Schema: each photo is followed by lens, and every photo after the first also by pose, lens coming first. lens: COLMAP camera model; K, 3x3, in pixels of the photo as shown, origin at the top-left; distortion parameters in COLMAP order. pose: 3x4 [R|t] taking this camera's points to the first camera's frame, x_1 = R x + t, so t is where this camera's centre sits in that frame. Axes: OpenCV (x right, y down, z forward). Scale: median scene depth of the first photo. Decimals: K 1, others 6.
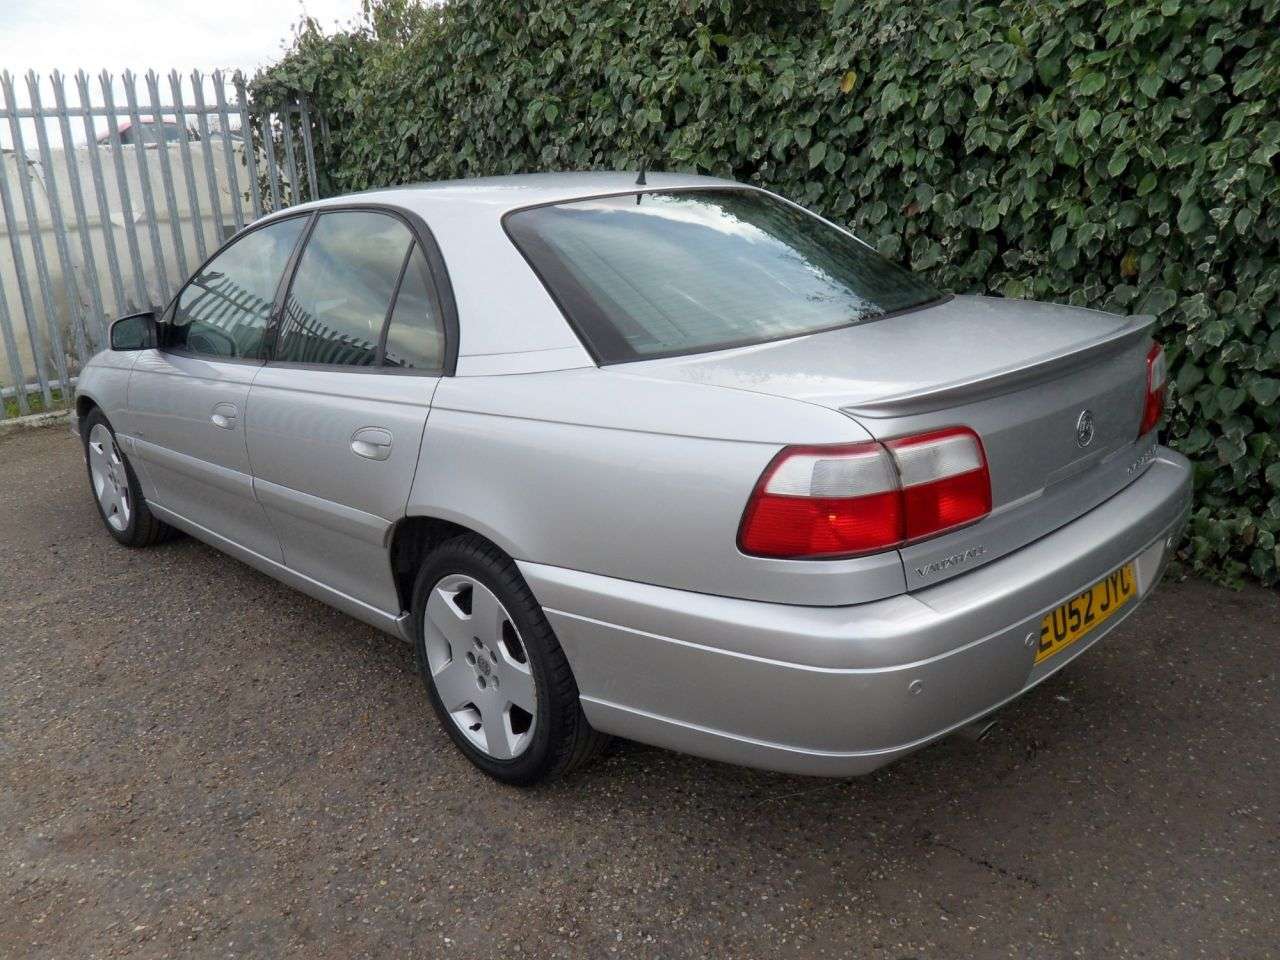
lens RADIAL K [[1046.4, 0, 627.0], [0, 1046.4, 482.4], [0, 0, 1]] dist [0.005655, -0.055857]
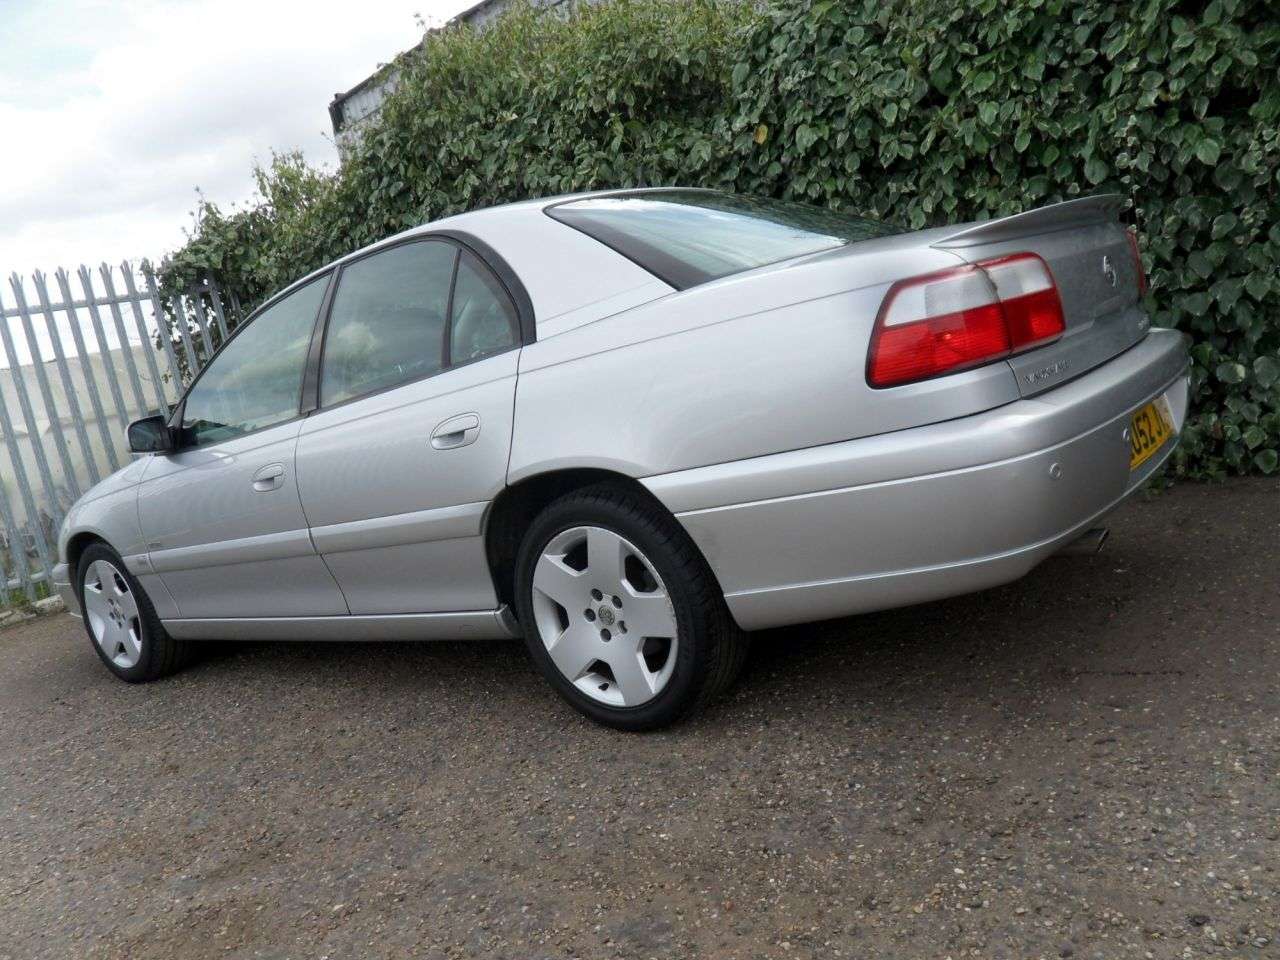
lens RADIAL K [[1046.4, 0, 627.0], [0, 1046.4, 482.4], [0, 0, 1]] dist [0.005655, -0.055857]
pose [[0.977328, -0.174495, 0.119926, -0.132597], [0.192194, 0.968765, -0.156703, 0.130044], [-0.088836, 0.176199, 0.980338, -0.017499]]
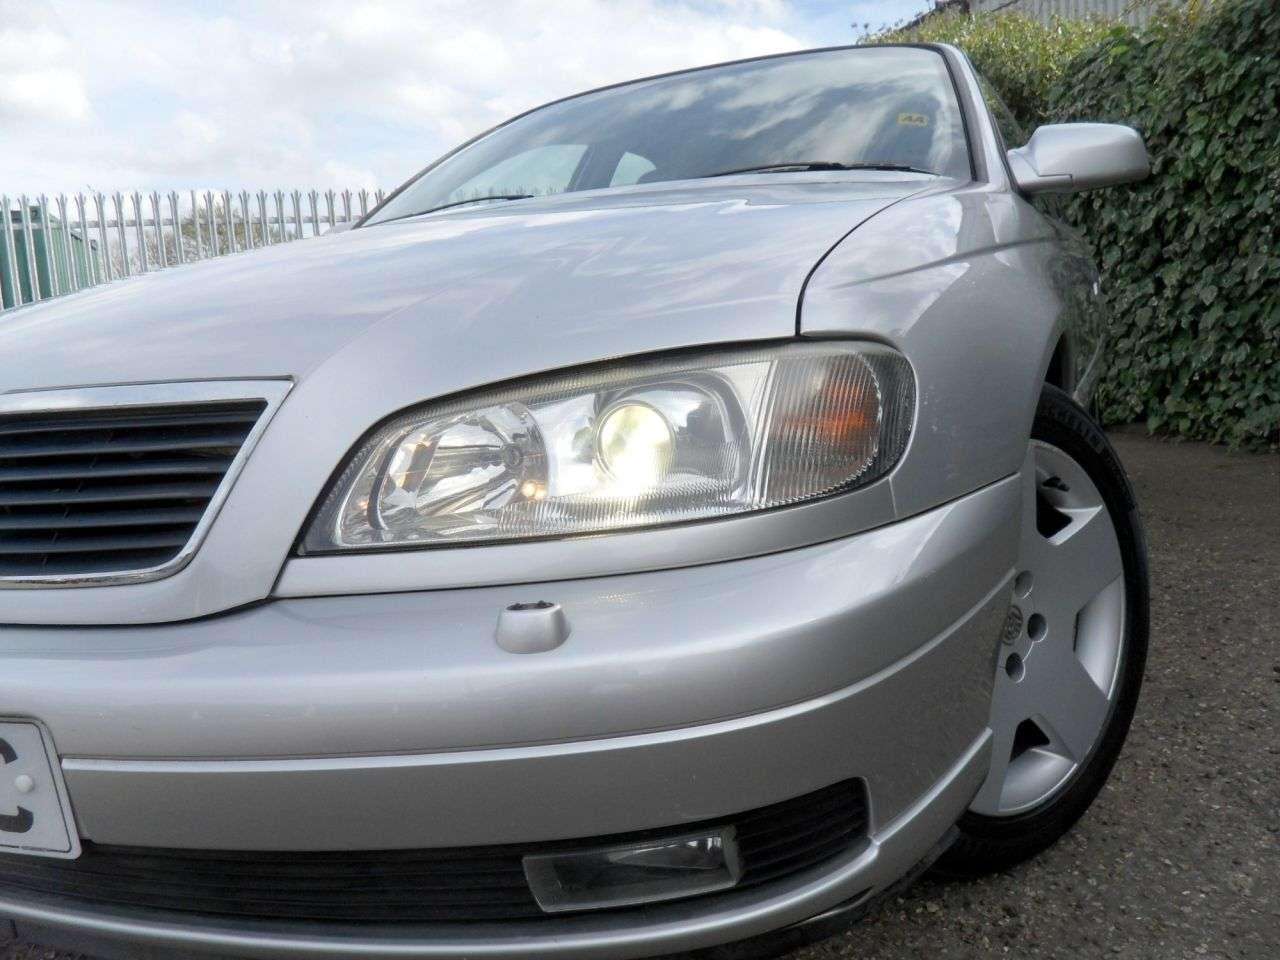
lens RADIAL K [[1048.7, 0, 626.4], [0, 1048.7, 480.7], [0, 0, 1]] dist [0.009076, -0.059959]
pose [[0.941541, 0.041178, -0.334372, 0.161774], [-0.087768, 0.988211, -0.125444, 0.330344], [0.325264, 0.147457, 0.934055, -0.508914]]
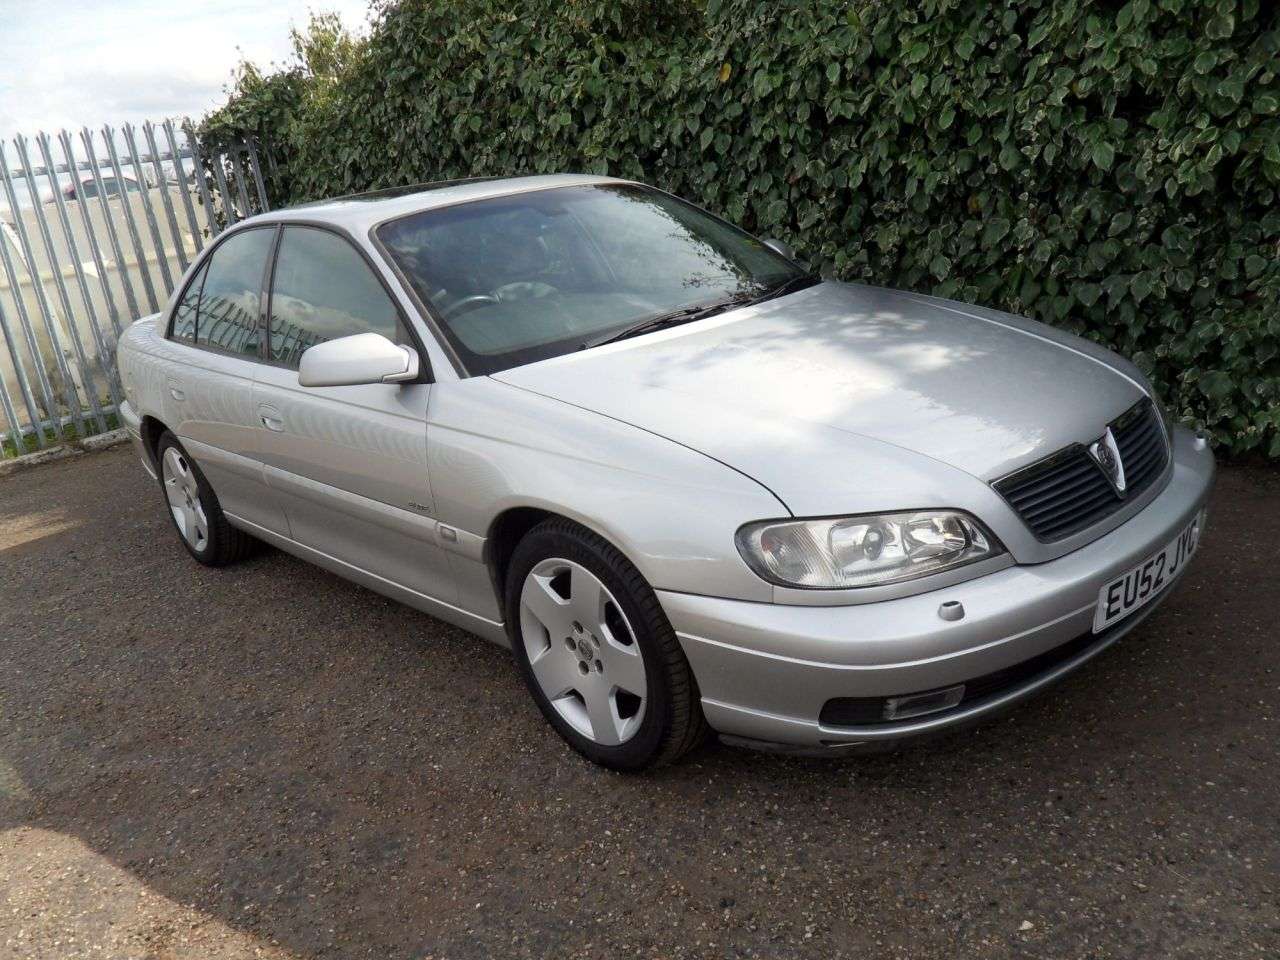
lens RADIAL K [[1046.4, 0, 627.0], [0, 1046.4, 482.4], [0, 0, 1]] dist [0.005655, -0.055857]
pose [[0.994064, -0.107621, 0.015978, 0.039496], [0.107694, 0.994177, -0.003787, 0.059498], [-0.015477, 0.005485, 0.999865, -0.148684]]
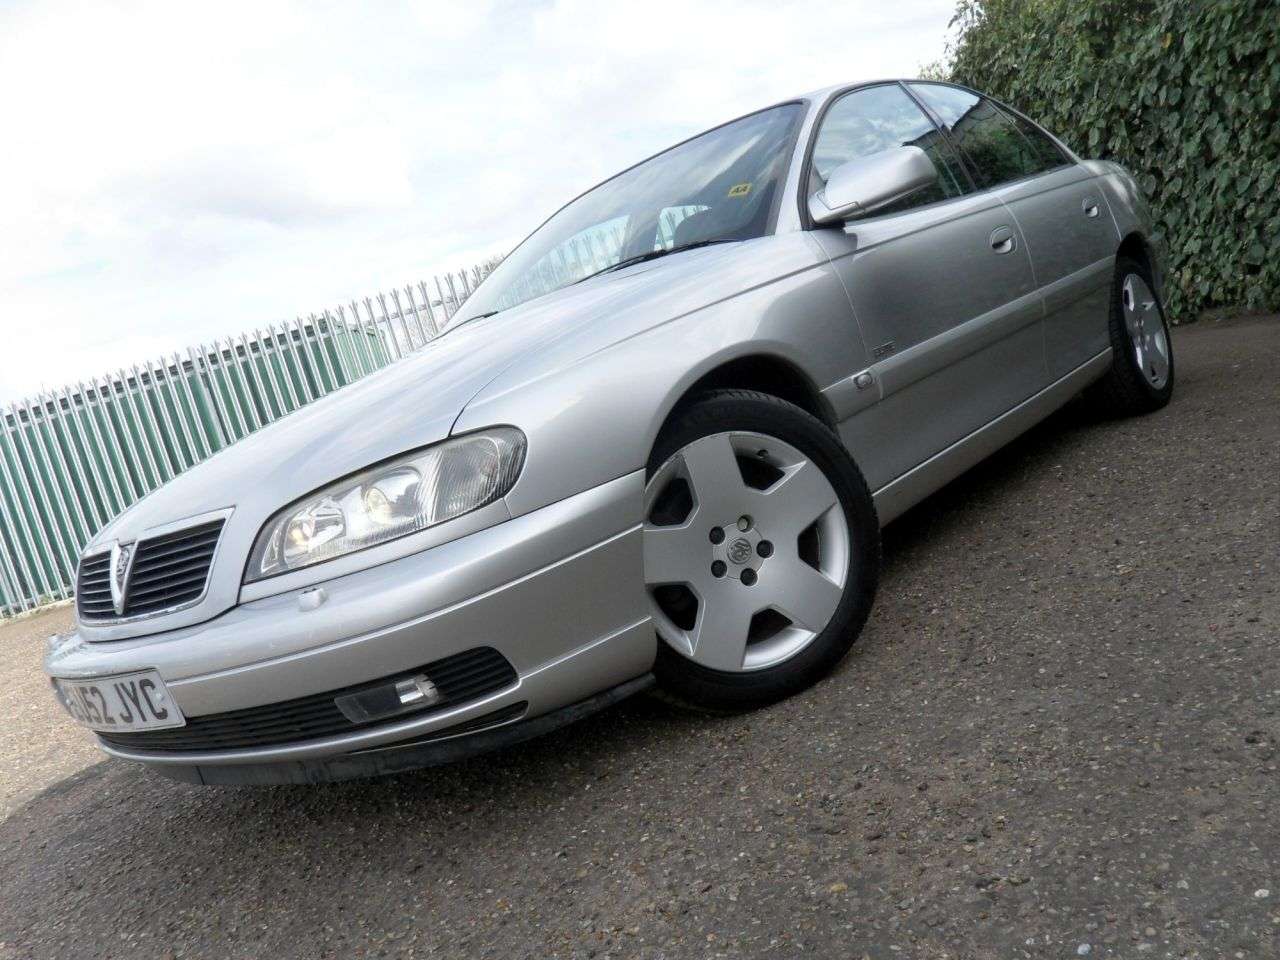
lens RADIAL K [[1046.4, 0, 627.0], [0, 1046.4, 482.4], [0, 0, 1]] dist [0.005655, -0.055857]
pose [[0.793079, -0.115935, -0.597984, 0.424438], [0.066692, 0.992345, -0.103943, 0.338680], [0.605457, 0.042554, 0.794740, -0.595050]]
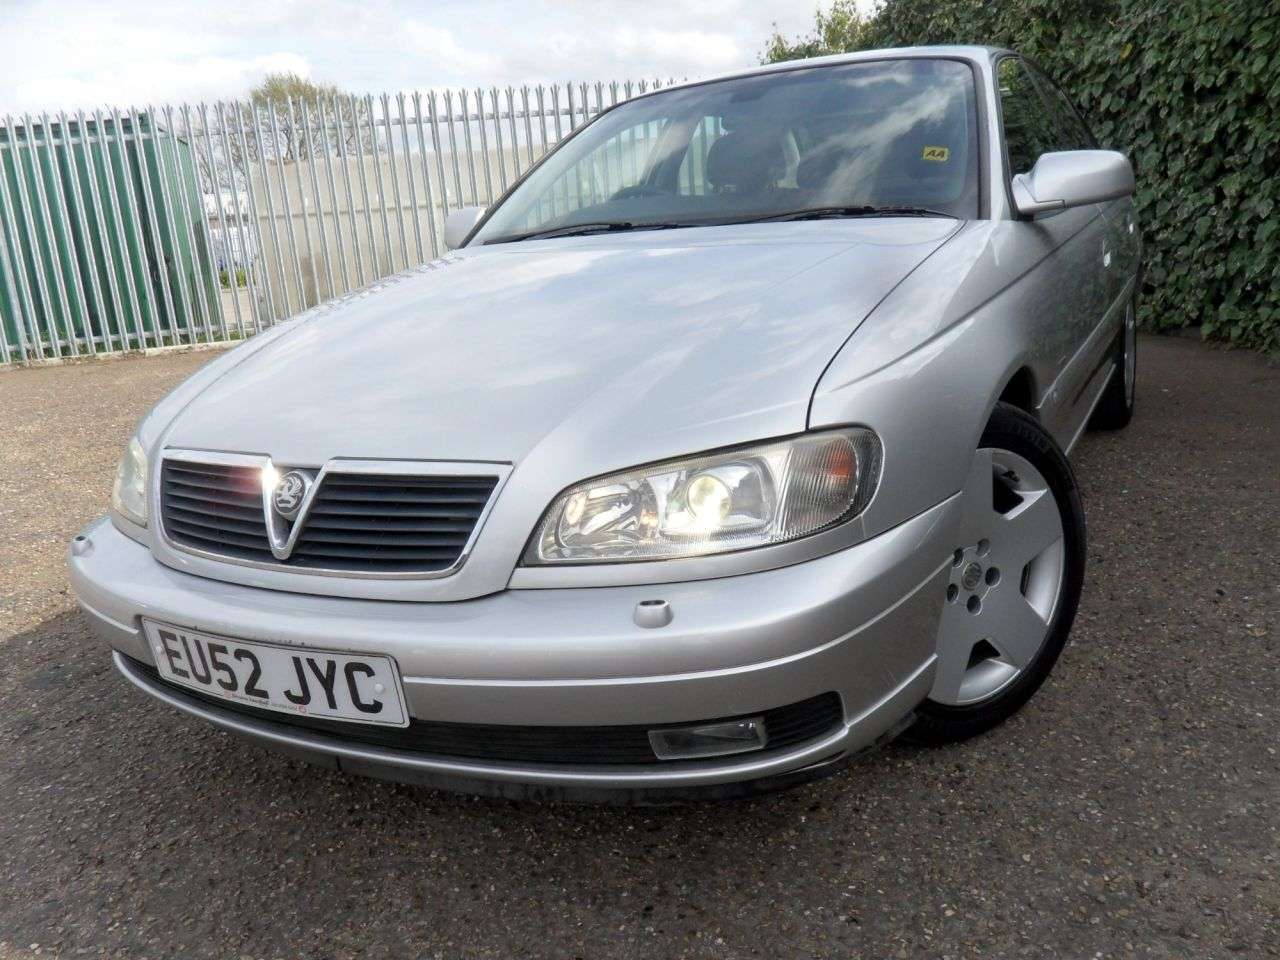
lens RADIAL K [[1050.7, 0, 621.9], [0, 1050.7, 478.7], [0, 0, 1]] dist [0.002601, -0.052404]
pose [[0.913488, 0.083004, -0.398309, 0.206356], [-0.089064, 0.996020, 0.003302, 0.293209], [0.396998, 0.032459, 0.917246, -0.648621]]
